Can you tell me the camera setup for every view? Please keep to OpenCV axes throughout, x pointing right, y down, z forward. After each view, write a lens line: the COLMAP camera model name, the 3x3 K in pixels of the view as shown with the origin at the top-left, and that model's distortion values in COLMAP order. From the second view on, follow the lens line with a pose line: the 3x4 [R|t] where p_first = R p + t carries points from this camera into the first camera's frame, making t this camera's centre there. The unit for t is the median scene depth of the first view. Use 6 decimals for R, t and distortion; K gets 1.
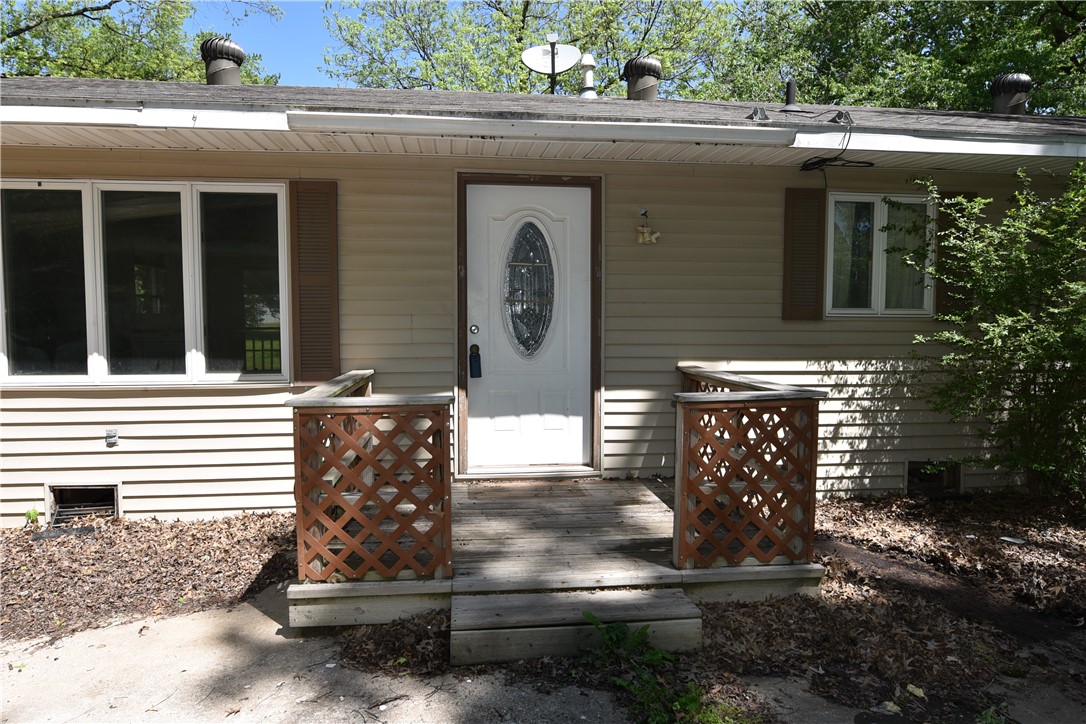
lens RADIAL K [[701.4, 0, 547.9], [0, 701.4, 359.7], [0, 0, 1]] dist [-0.009419, -0.005335]
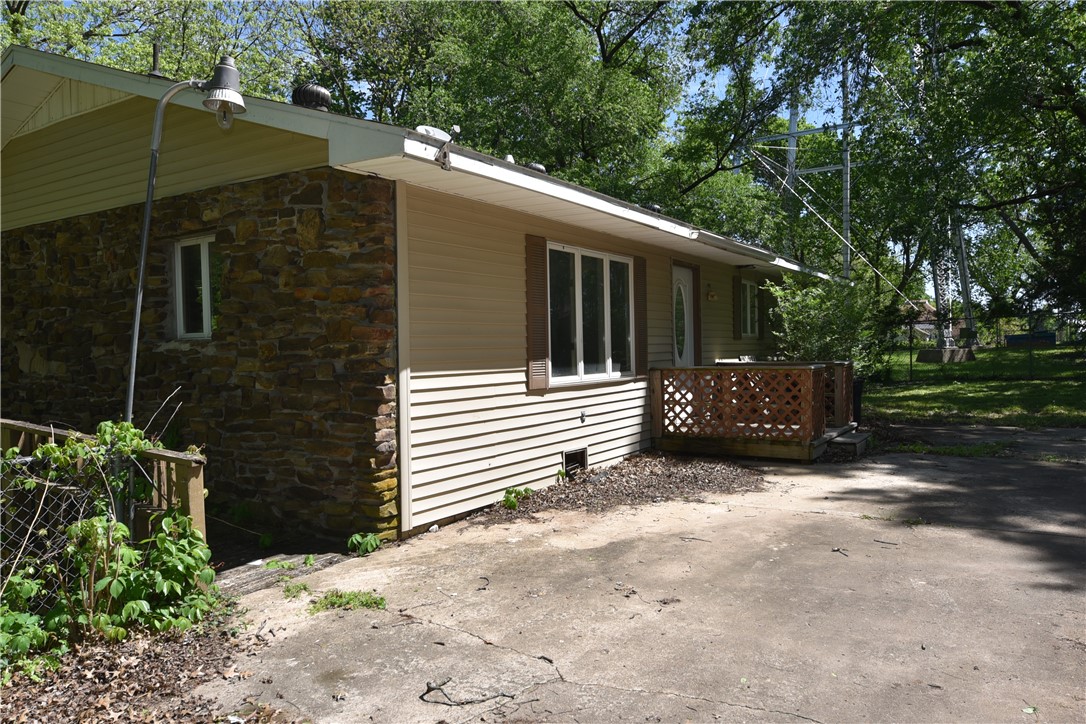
lens RADIAL K [[760.5, 0, 539.7], [0, 760.5, 363.9], [0, 0, 1]] dist [-0.003615, -0.003683]
pose [[0.631626, -0.029040, 0.774729, -1.950620], [0.071324, 0.997237, -0.020769, 0.025290], [-0.771986, 0.068375, 0.631952, 0.024267]]
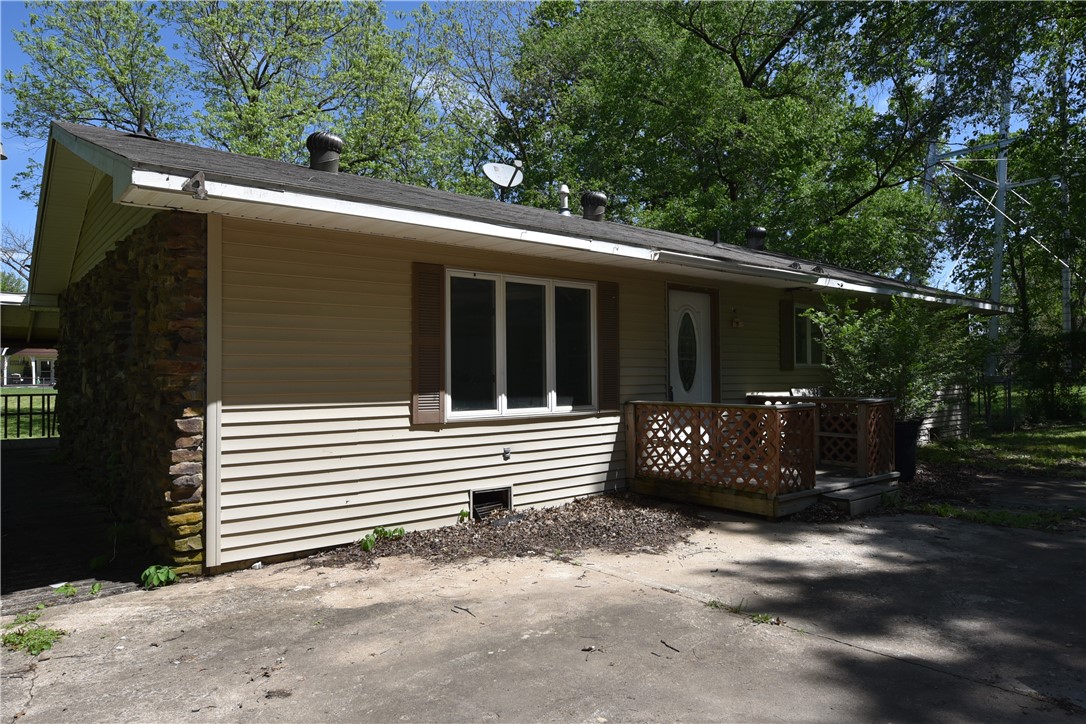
lens RADIAL K [[701.4, 0, 539.8], [0, 701.4, 366.2], [0, 0, 1]] dist [-0.009419, -0.005335]
pose [[0.839687, -0.001313, 0.543069, -1.337052], [0.044734, 0.996766, -0.066757, 0.032837], [-0.541225, 0.080348, 0.837030, -0.241539]]
